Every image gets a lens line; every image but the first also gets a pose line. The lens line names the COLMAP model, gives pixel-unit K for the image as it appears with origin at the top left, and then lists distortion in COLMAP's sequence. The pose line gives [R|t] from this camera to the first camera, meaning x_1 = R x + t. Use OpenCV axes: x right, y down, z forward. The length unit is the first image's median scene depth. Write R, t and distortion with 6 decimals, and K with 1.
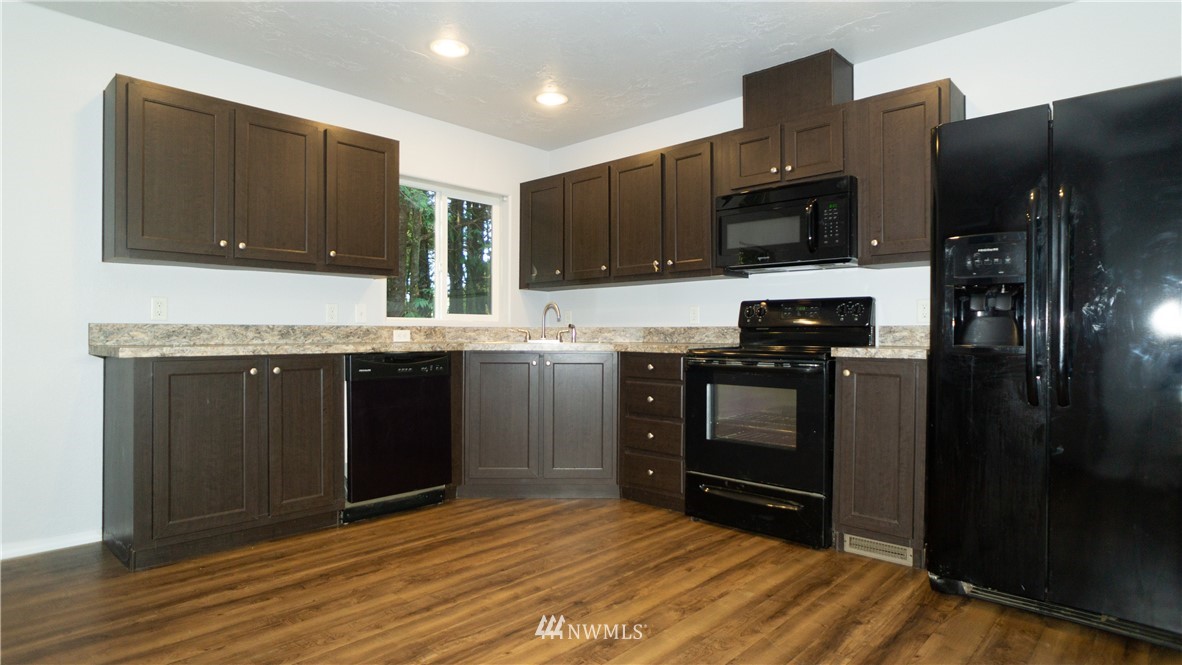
lens RADIAL K [[629.3, 0, 600.7], [0, 629.3, 329.8], [0, 0, 1]] dist [-0.001105, 0.002254]
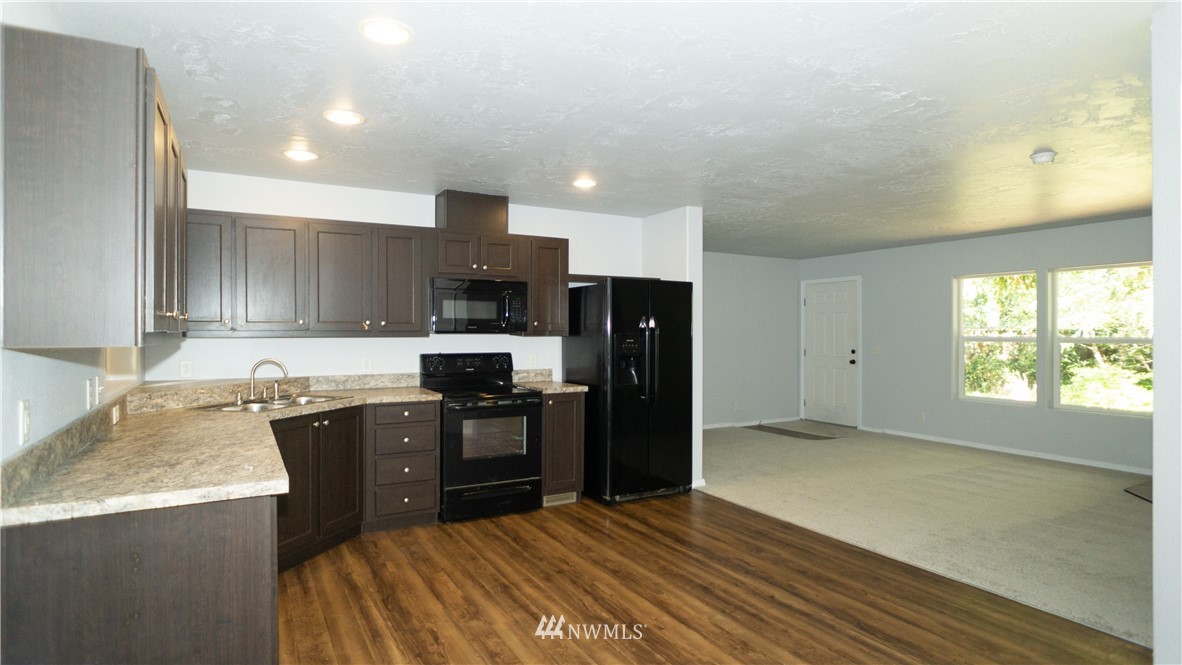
lens RADIAL K [[601.9, 0, 586.6], [0, 601.9, 333.7], [0, 0, 1]] dist [-0.015710, 0.000567]
pose [[0.315327, -0.002704, 0.948979, -1.026798], [-0.004598, 0.999980, 0.004377, -0.114454], [-0.948972, -0.005743, 0.315309, 0.345133]]
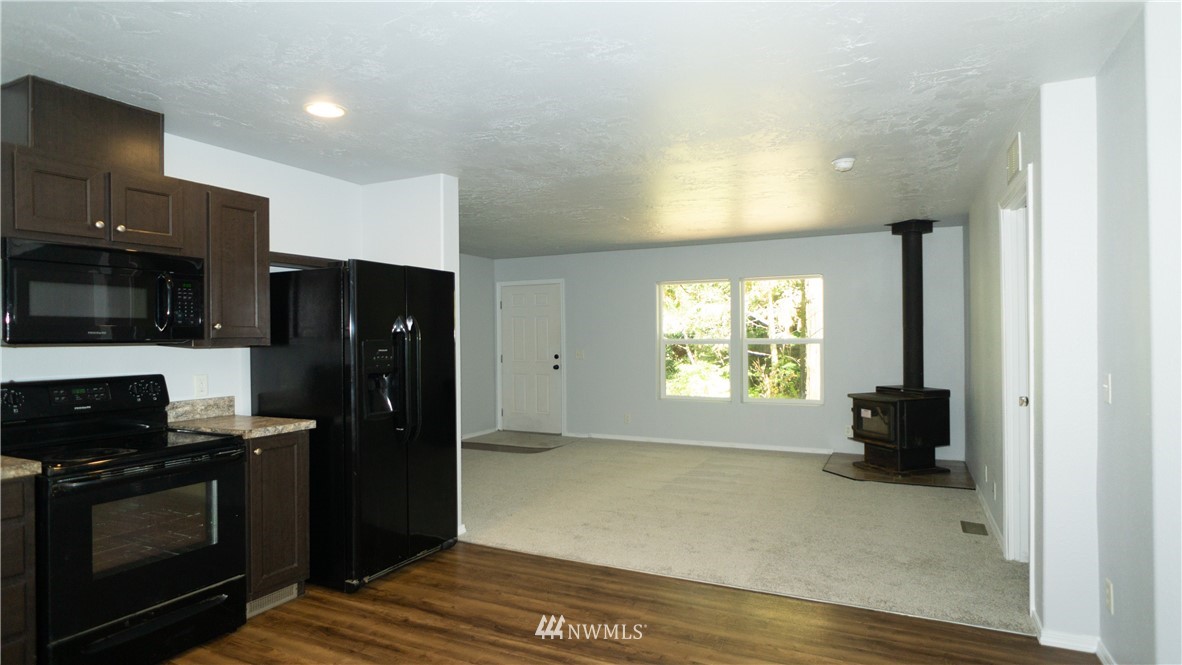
lens RADIAL K [[629.3, 0, 600.7], [0, 629.3, 329.8], [0, 0, 1]] dist [-0.001105, 0.002254]
pose [[-0.292579, 0.011268, 0.956175, -0.745021], [0.005774, 0.999933, -0.010017, -0.113611], [-0.956224, 0.002590, -0.292624, 0.667963]]
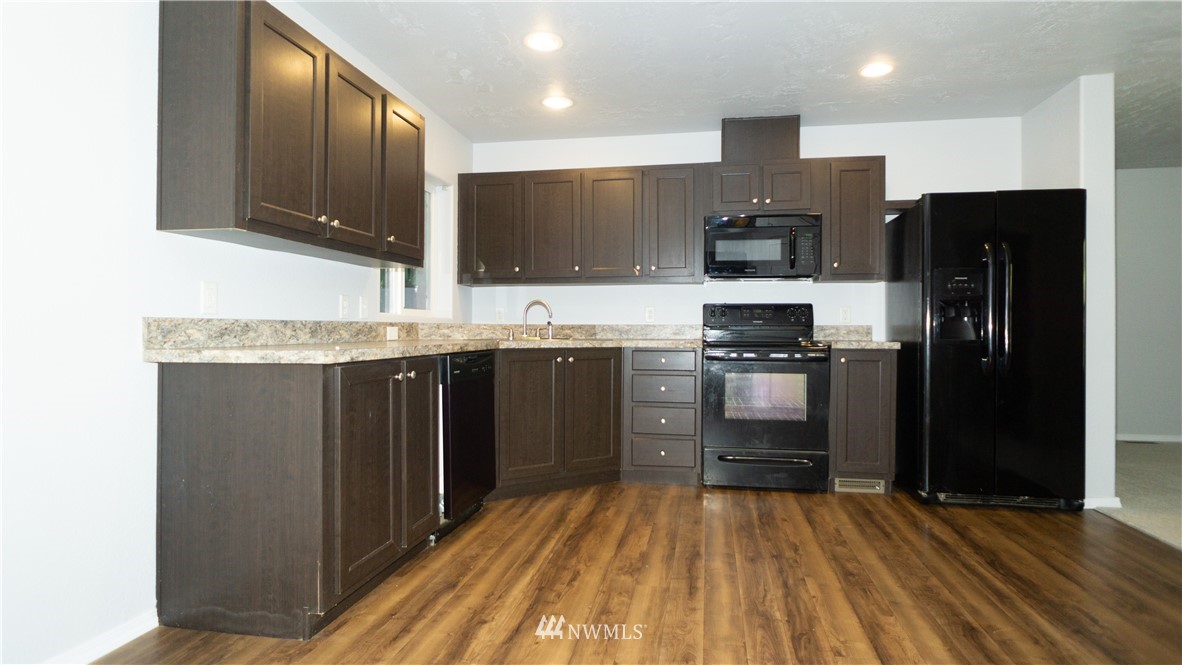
lens RADIAL K [[617.0, 0, 609.5], [0, 617.0, 327.2], [0, 0, 1]] dist [-0.005152, -0.000029]
pose [[0.838049, 0.003094, 0.545585, -0.686588], [-0.004984, 0.999986, 0.001985, -0.002850], [-0.545571, -0.004383, 0.838053, 0.137458]]
